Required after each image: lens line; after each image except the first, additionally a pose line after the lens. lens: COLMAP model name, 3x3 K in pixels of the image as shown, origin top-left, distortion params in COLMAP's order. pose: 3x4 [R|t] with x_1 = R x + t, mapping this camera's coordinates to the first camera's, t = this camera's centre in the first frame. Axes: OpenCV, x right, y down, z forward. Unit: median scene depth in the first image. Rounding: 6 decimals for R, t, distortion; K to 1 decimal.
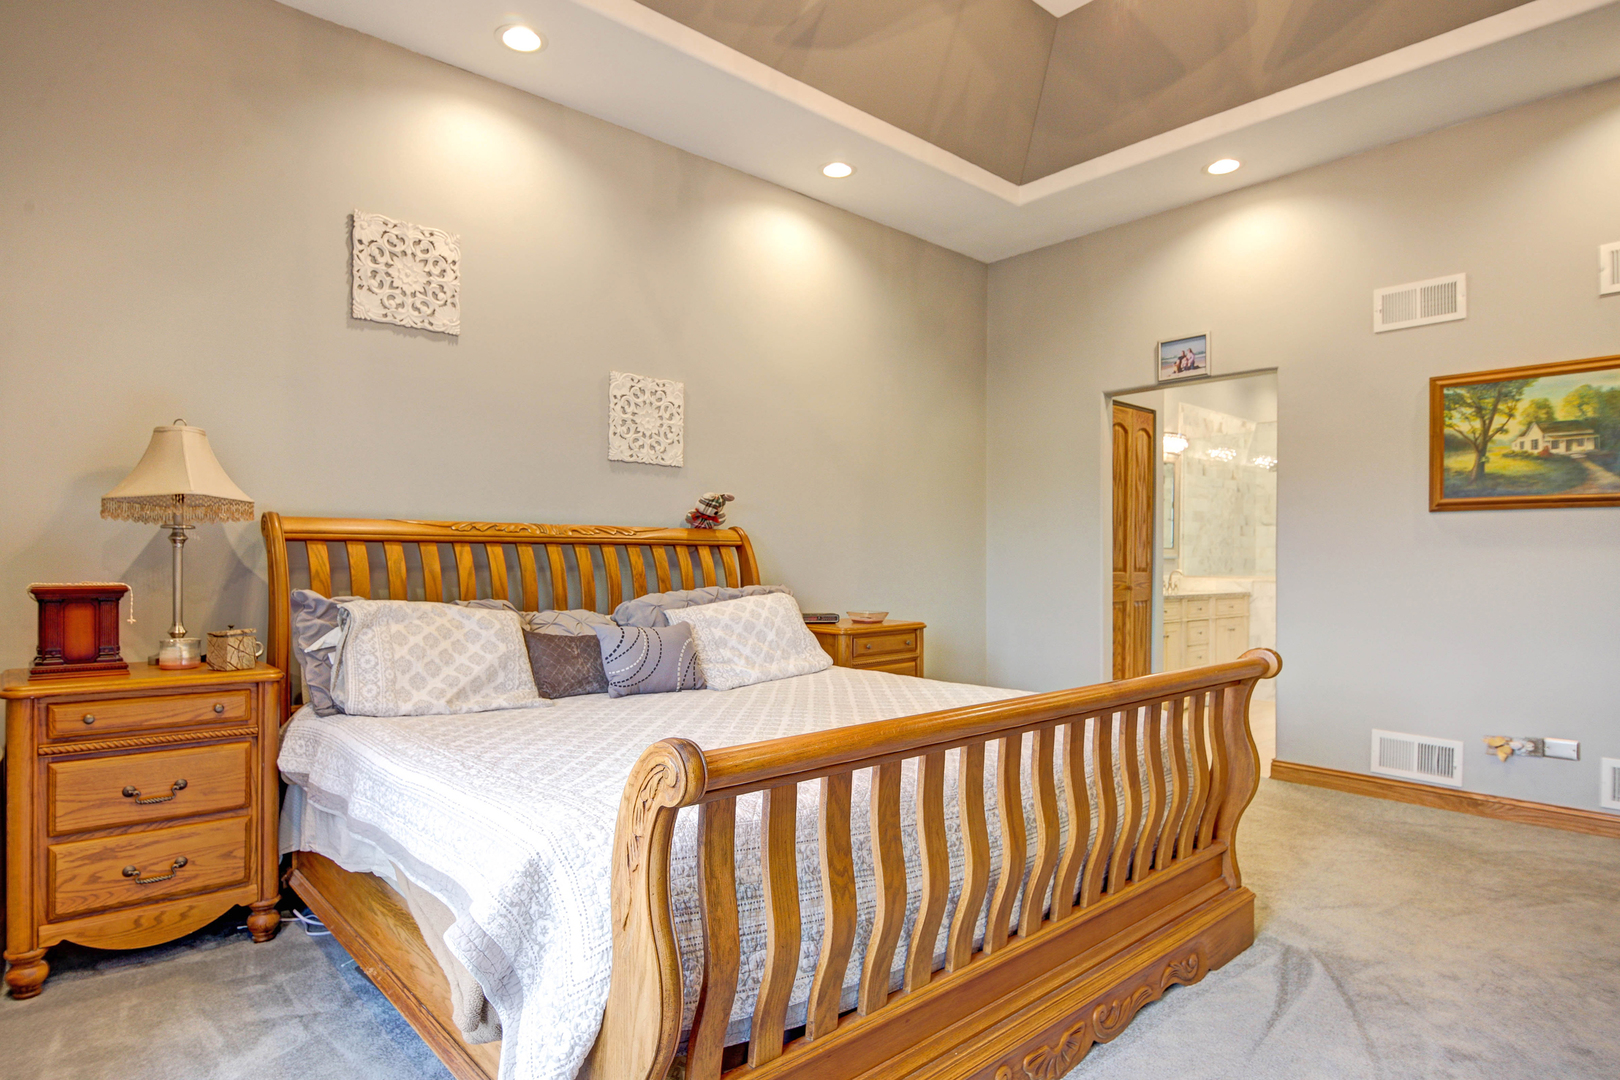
lens RADIAL K [[872.6, 0, 810.0], [0, 872.6, 540.0], [0, 0, 1]] dist [-0.018466, -0.000571]
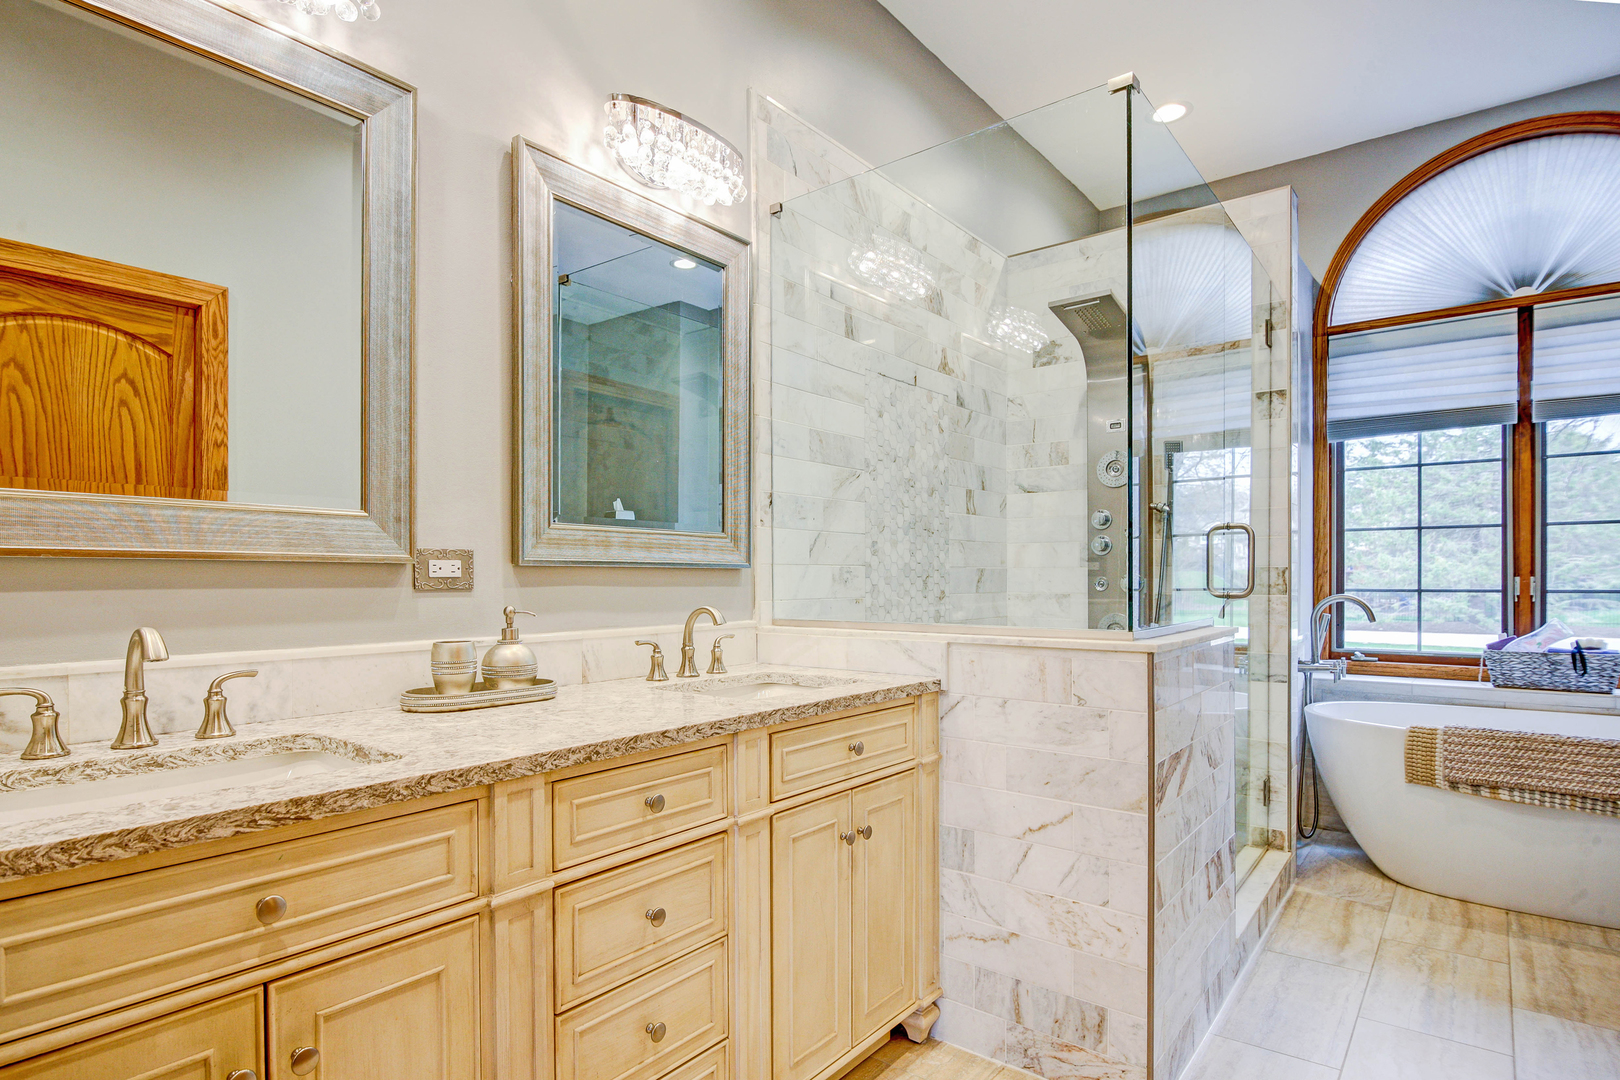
lens RADIAL K [[847.9, 0, 798.4], [0, 847.9, 564.2], [0, 0, 1]] dist [-0.000135, -0.001121]
pose [[0.985797, -0.011221, 0.167566, 0.361442], [0.010419, 0.999930, 0.005665, 0.016958], [-0.167618, -0.003839, 0.985845, 0.637579]]
